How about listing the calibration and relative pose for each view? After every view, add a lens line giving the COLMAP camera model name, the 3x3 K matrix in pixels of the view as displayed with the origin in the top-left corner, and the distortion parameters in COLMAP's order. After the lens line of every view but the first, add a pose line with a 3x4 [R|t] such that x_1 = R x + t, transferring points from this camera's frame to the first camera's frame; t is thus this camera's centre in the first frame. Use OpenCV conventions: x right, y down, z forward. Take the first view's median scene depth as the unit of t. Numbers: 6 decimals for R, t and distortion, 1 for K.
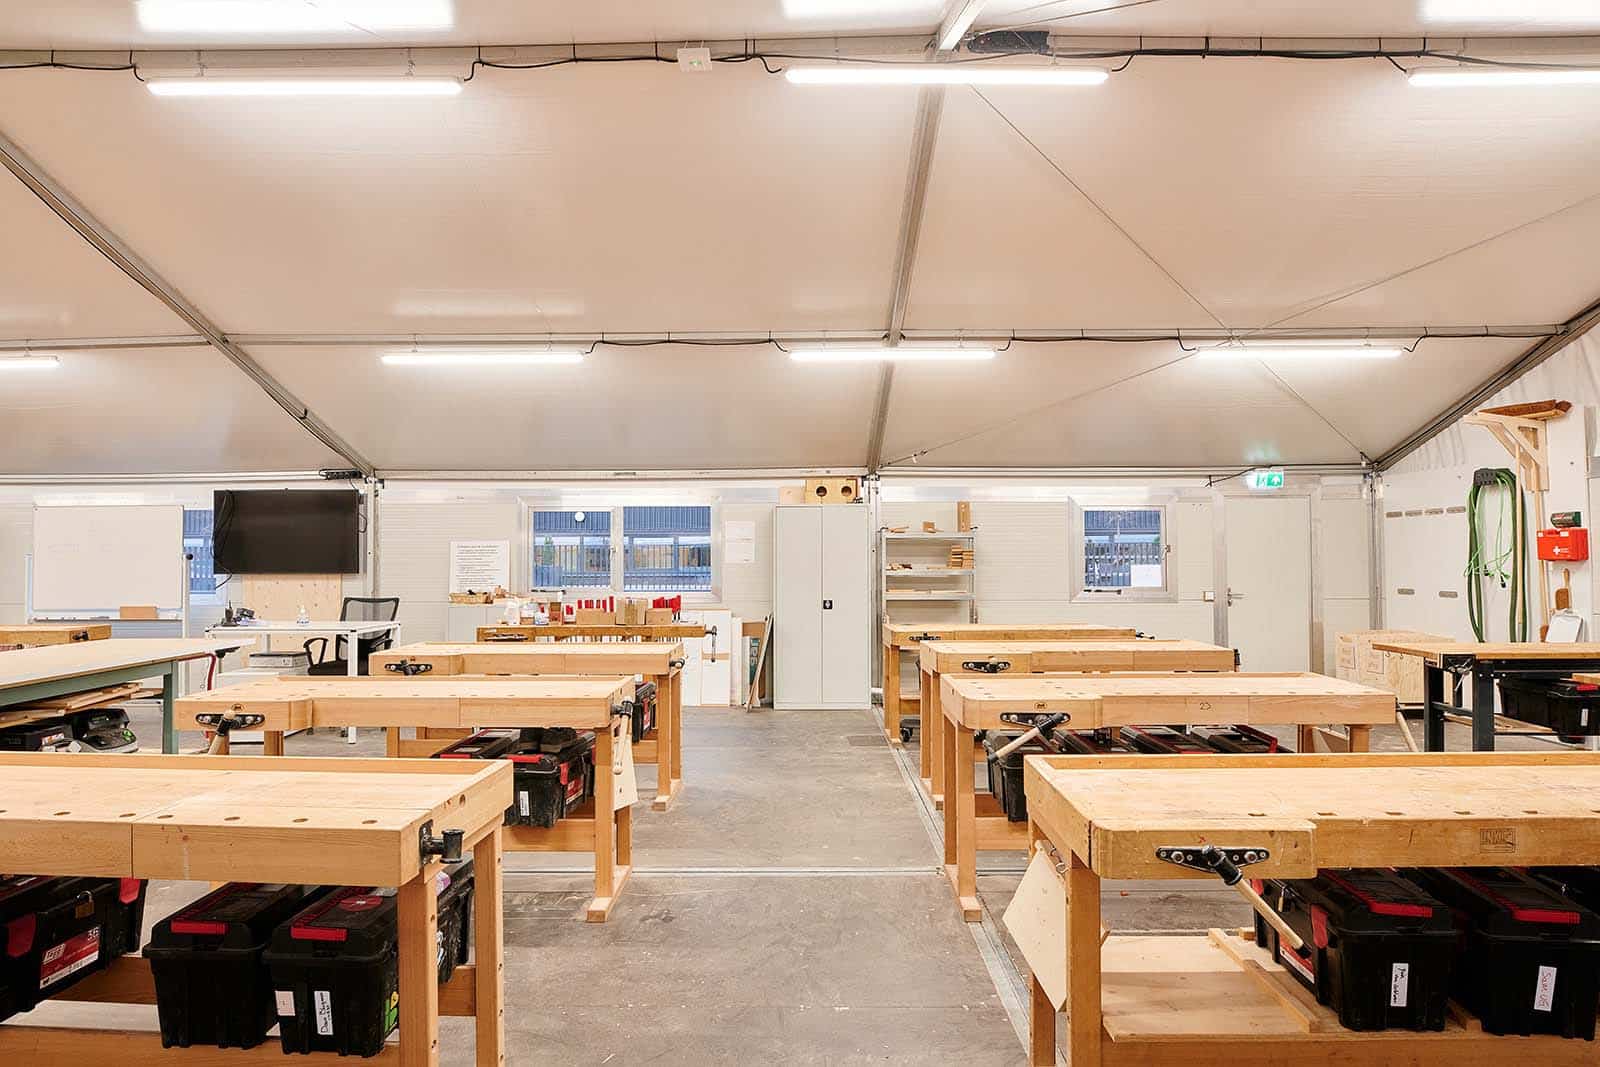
lens RADIAL K [[984.8, 0, 800.9], [0, 984.8, 520.2], [0, 0, 1]] dist [-0.024615, -0.000786]
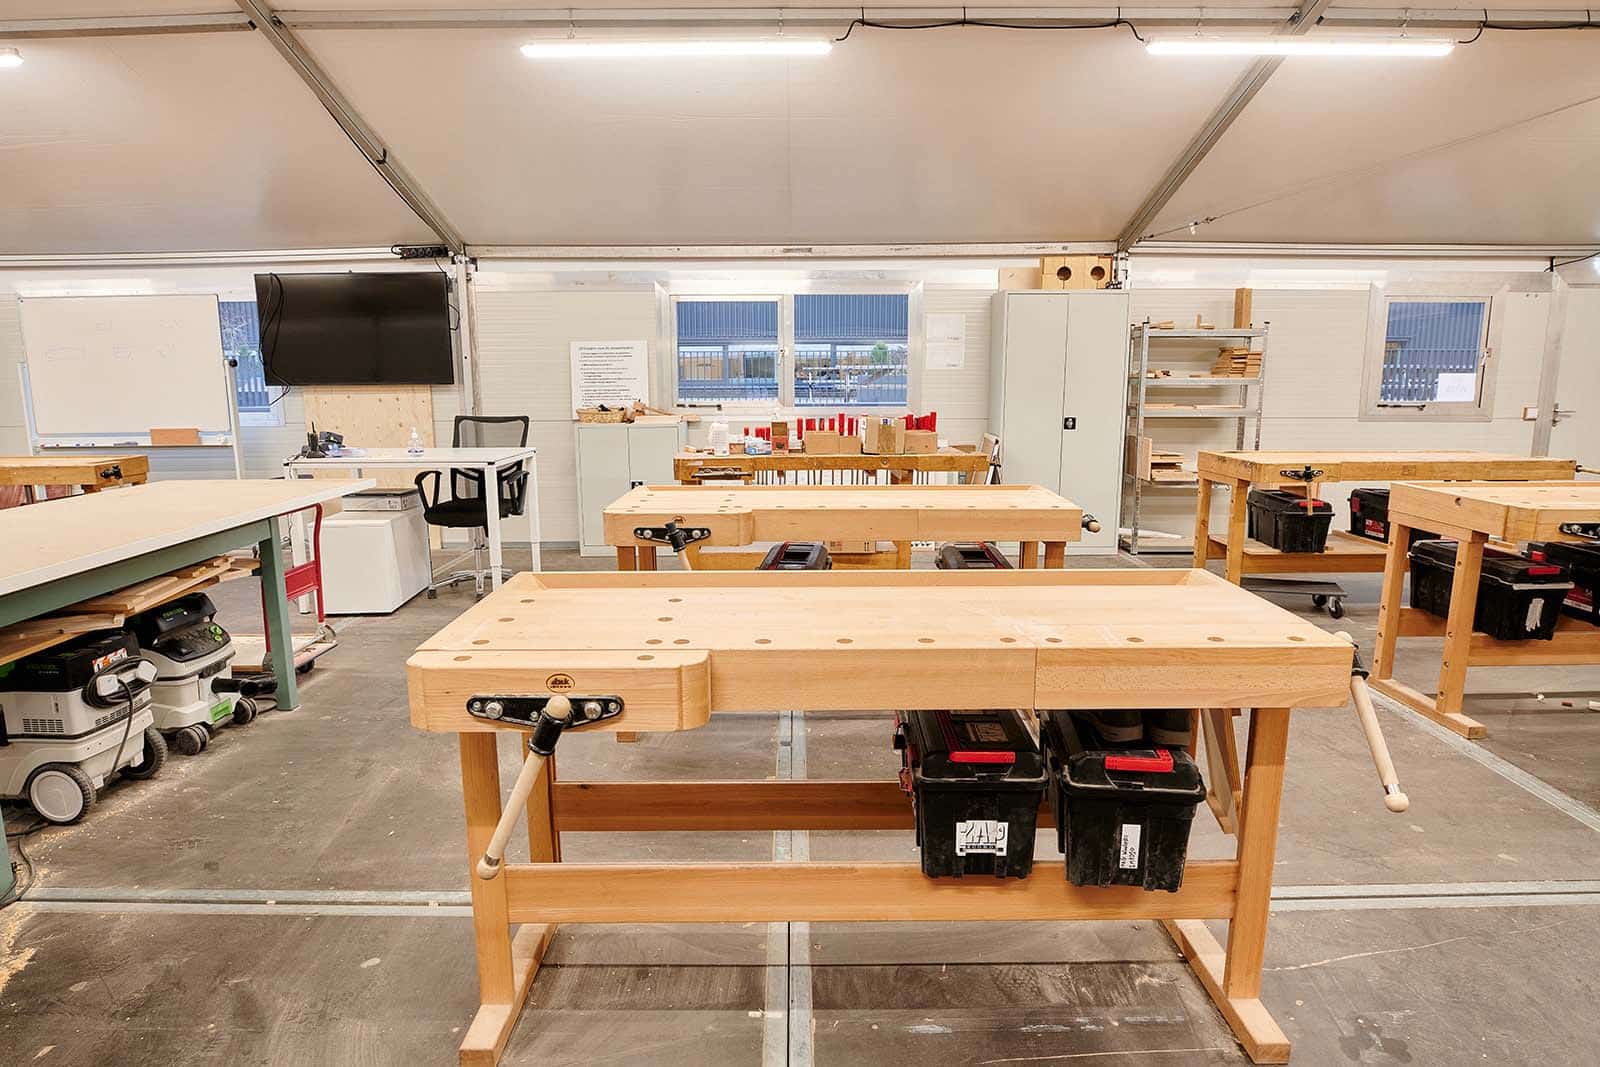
lens RADIAL K [[984.8, 0, 814.4], [0, 984.8, 535.6], [0, 0, 1]] dist [-0.024615, -0.000786]
pose [[0.999969, -0.002134, 0.007644, -0.180618], [0.000533, 0.979058, 0.203581, 0.014613], [-0.007918, -0.203570, 0.979028, 0.224569]]
